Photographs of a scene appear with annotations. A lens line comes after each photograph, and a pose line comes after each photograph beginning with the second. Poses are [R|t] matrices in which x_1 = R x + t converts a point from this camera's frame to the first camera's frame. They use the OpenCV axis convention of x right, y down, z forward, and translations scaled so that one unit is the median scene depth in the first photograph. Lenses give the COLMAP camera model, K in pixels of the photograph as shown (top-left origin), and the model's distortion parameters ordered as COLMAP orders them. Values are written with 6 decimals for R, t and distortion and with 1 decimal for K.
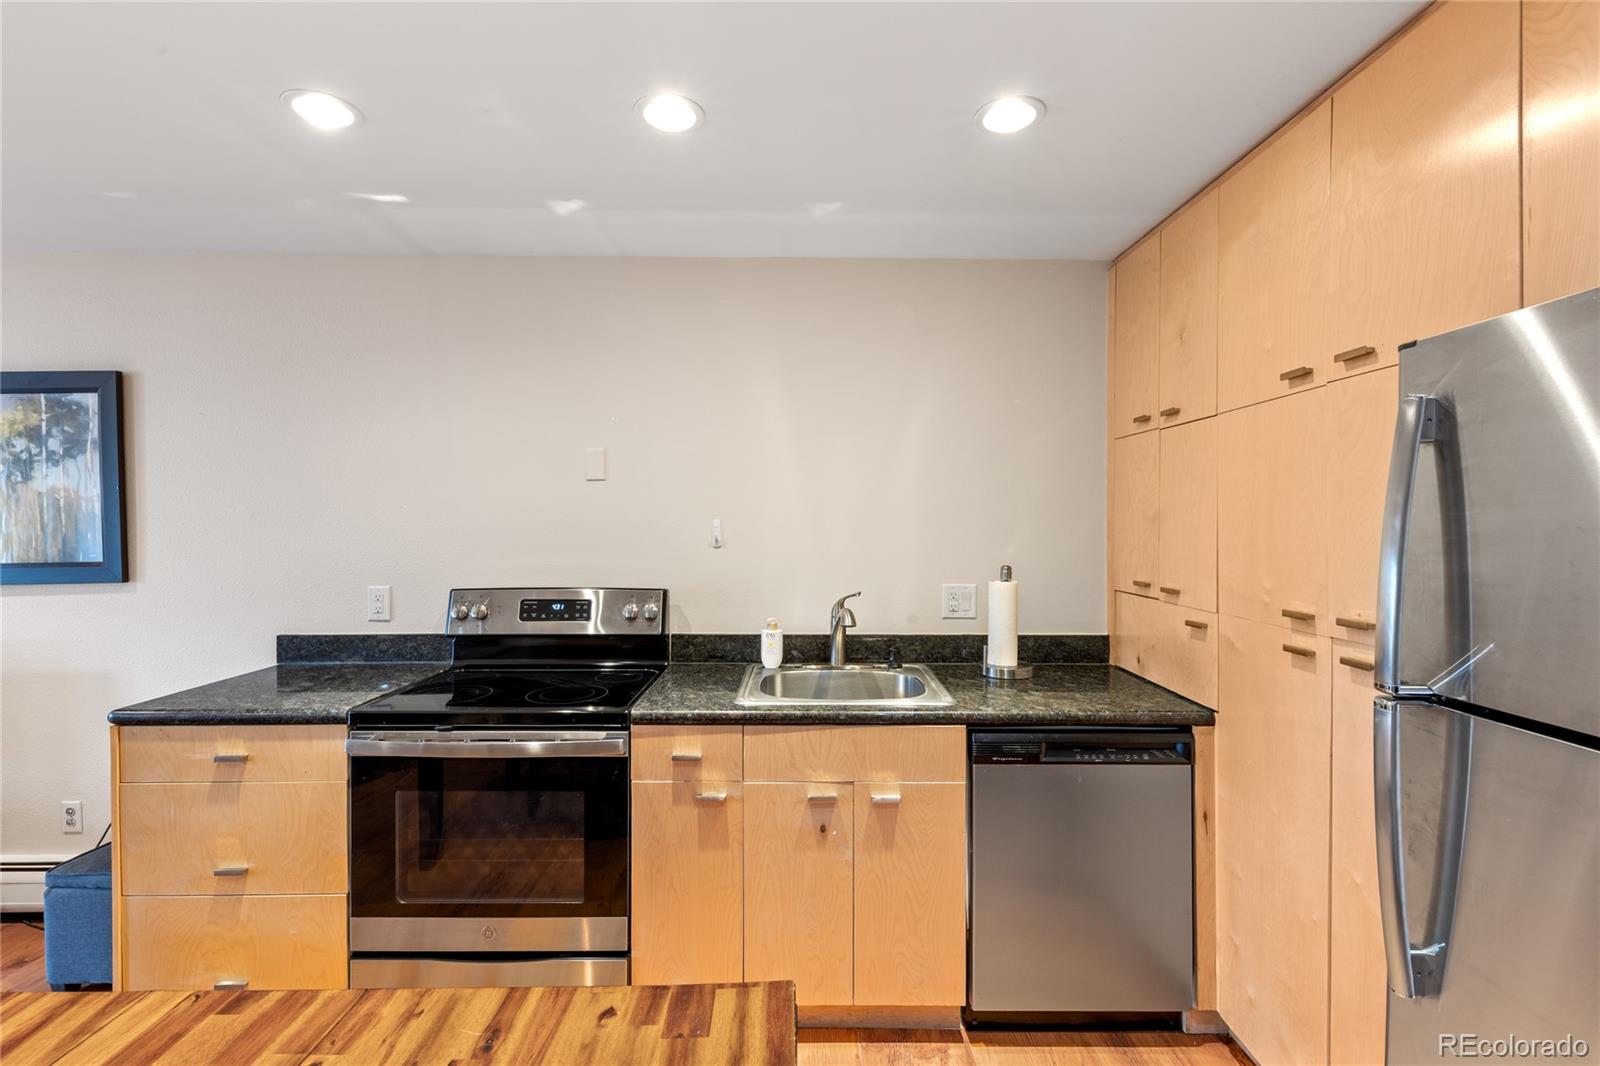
lens RADIAL K [[713.8, 0, 799.5], [0, 713.8, 531.7], [0, 0, 1]] dist [0.010040, -0.003531]
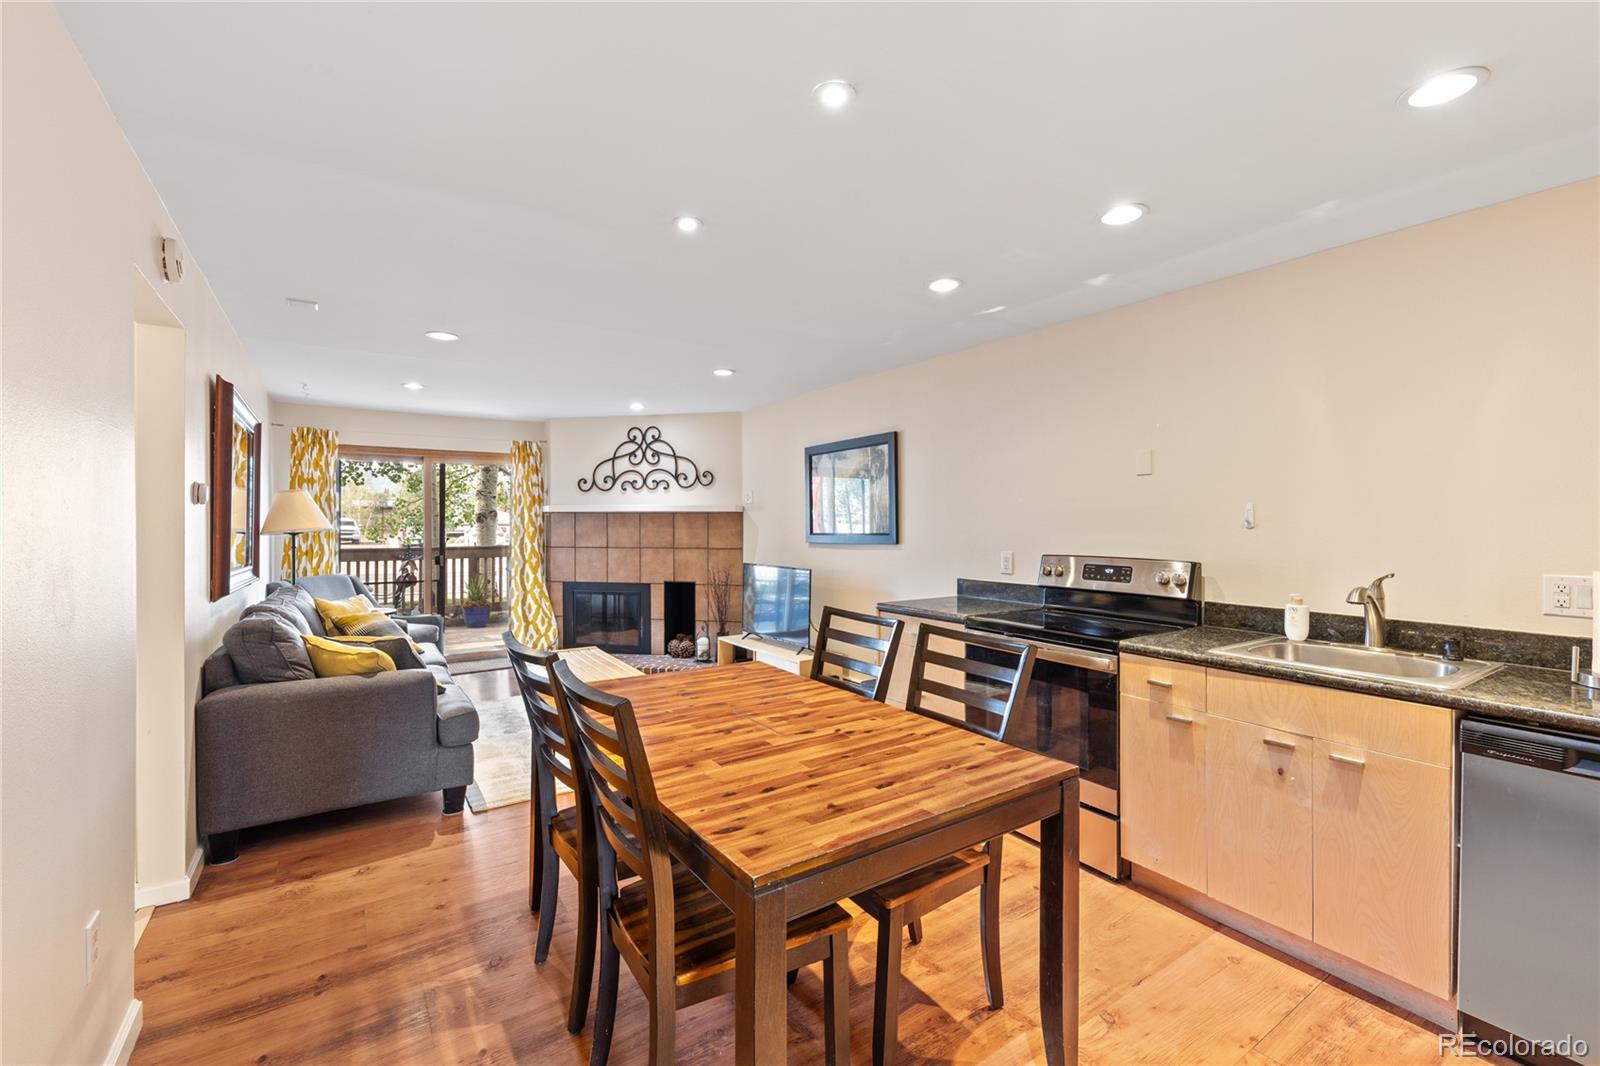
lens RADIAL K [[669.8, 0, 801.7], [0, 669.8, 525.5], [0, 0, 1]] dist [0.009753, -0.005334]
pose [[0.553149, 0.004500, -0.833070, 0.441624], [-0.010314, 0.999946, -0.001446, 0.030932], [0.833018, 0.009392, 0.553166, -0.200311]]
